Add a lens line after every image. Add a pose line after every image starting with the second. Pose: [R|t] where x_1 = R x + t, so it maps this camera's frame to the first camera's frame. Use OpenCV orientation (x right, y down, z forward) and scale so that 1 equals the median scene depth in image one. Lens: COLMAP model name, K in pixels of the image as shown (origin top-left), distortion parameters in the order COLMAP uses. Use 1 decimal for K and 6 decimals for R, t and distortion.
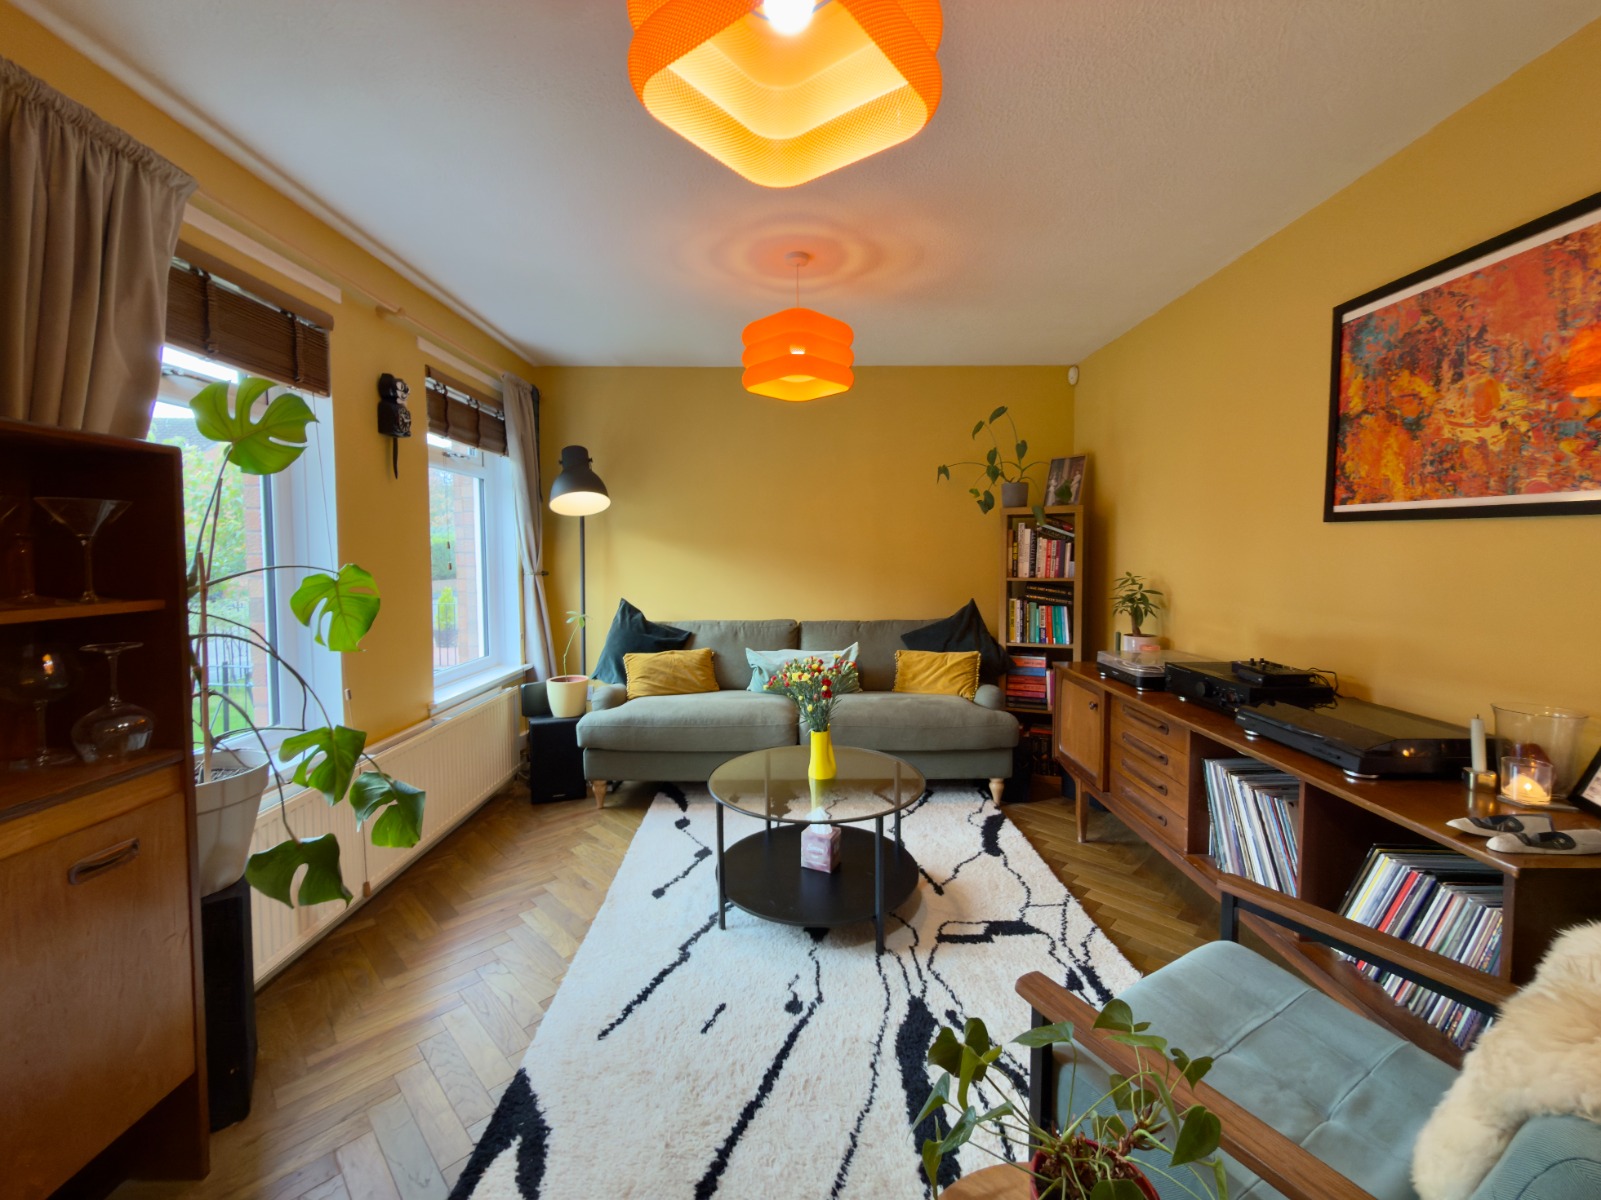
lens RADIAL K [[659.1, 0, 800.9], [0, 659.1, 583.6], [0, 0, 1]] dist [0.000974, 0.000137]
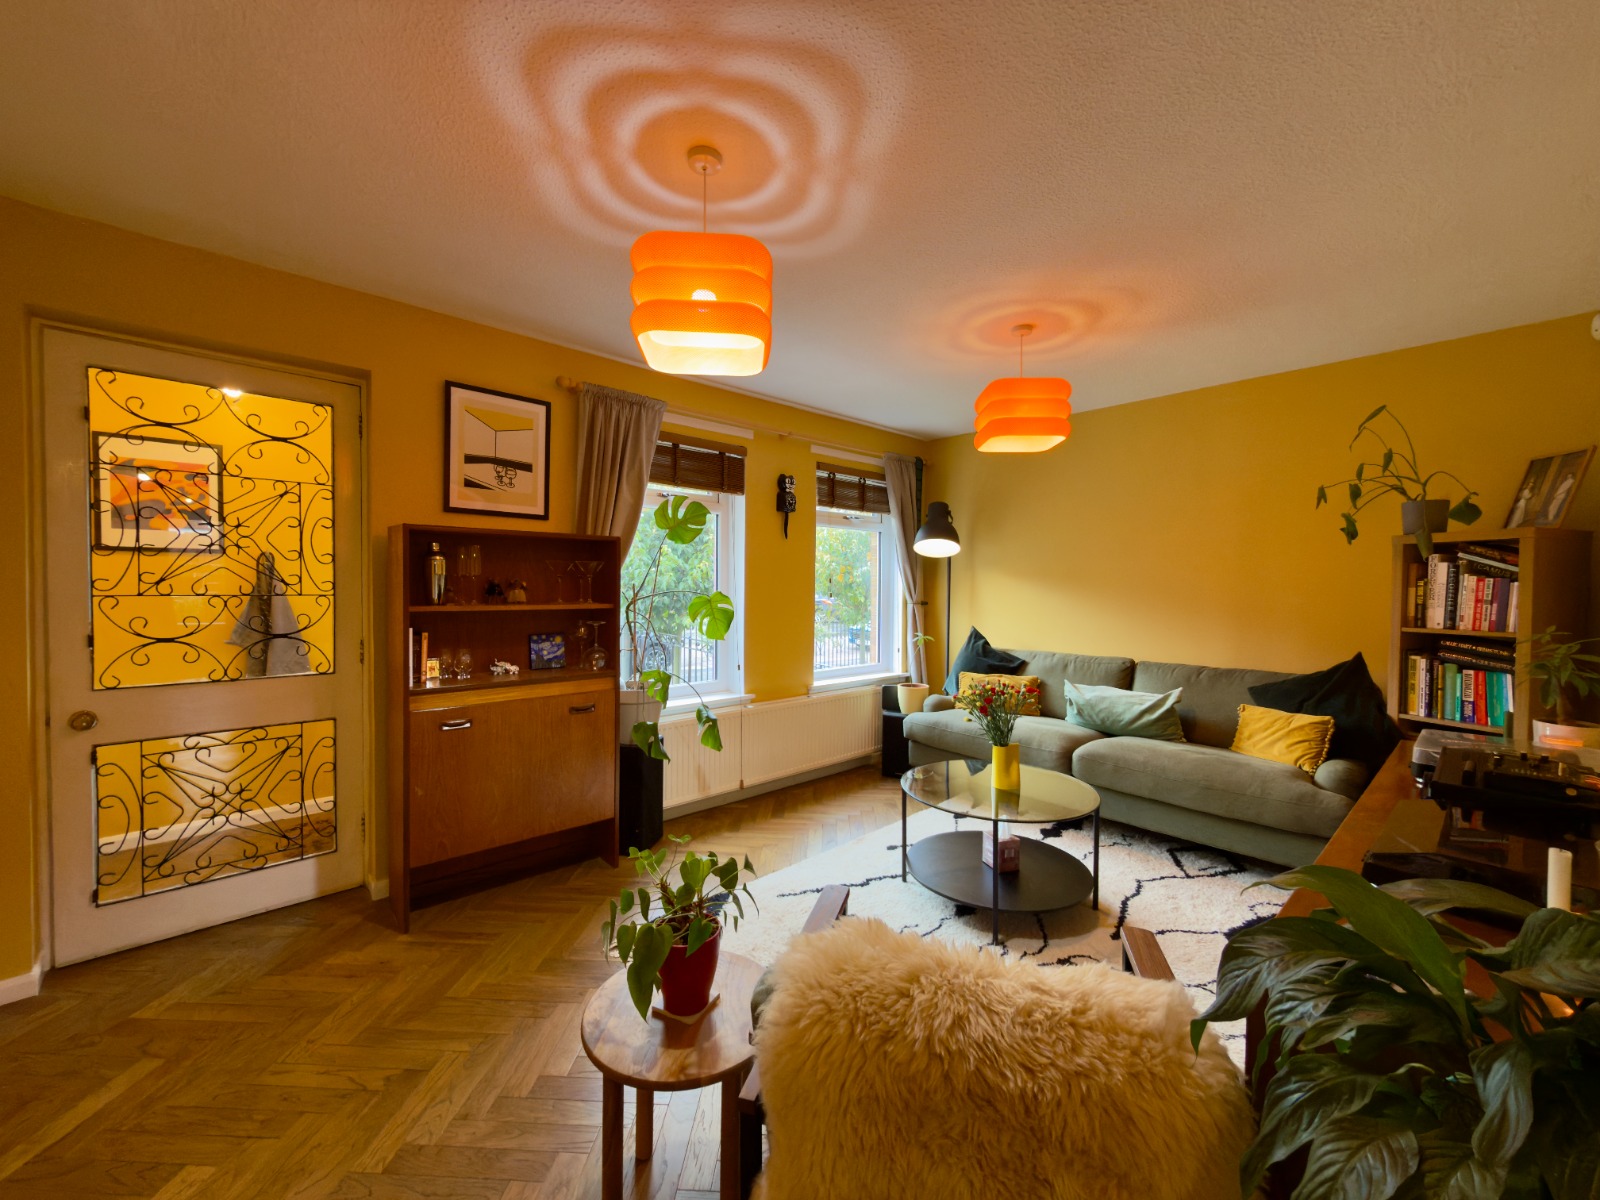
lens RADIAL K [[640.3, 0, 800.0], [0, 640.3, 600.0], [0, 0, 1]] dist [-0.000625, 0.000011]
pose [[0.670600, 0.027492, -0.741309, 0.432849], [-0.048494, 0.998800, -0.006827, -0.002009], [0.740232, 0.040528, 0.671129, -0.004066]]
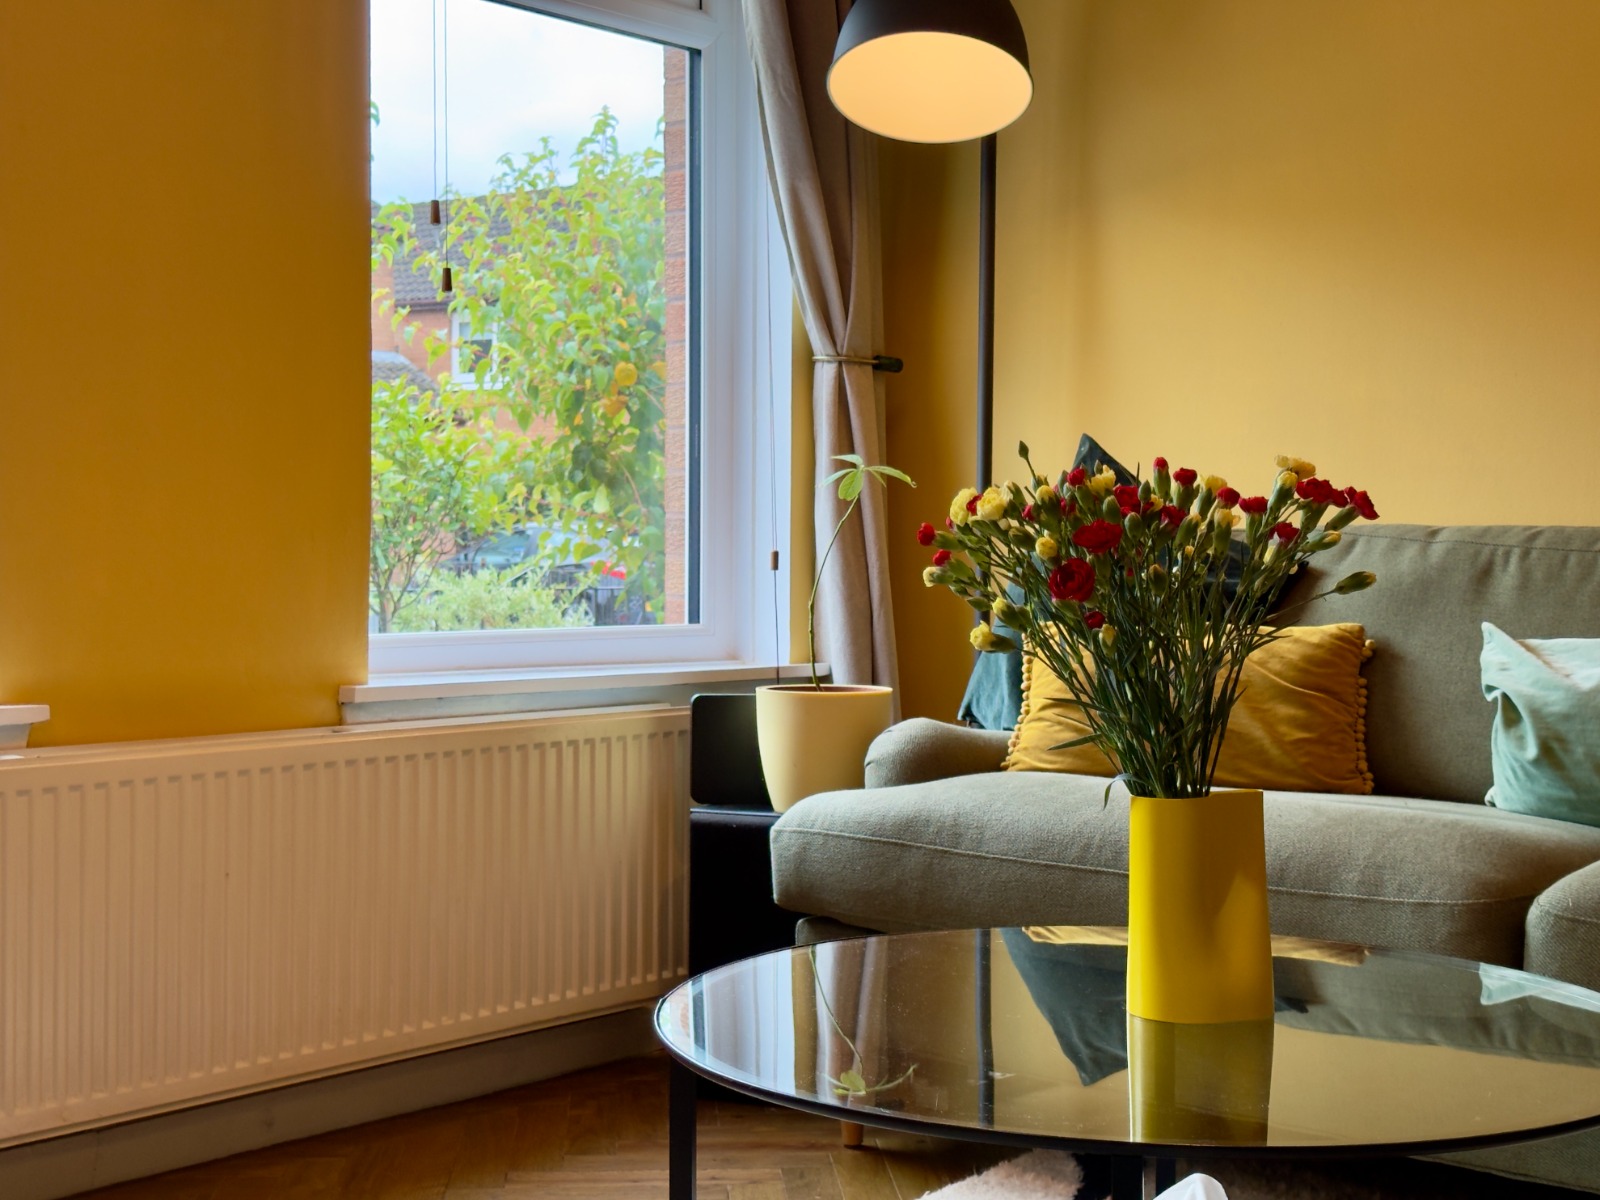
lens RADIAL K [[2254.9, 0, 811.8], [0, 2254.9, 613.3], [0, 0, 1]] dist [0.141776, -0.052648]
pose [[0.753127, 0.026838, -0.657328, 0.301944], [-0.042521, 0.999064, -0.007928, 0.124791], [0.656500, 0.033921, 0.753563, 0.261241]]
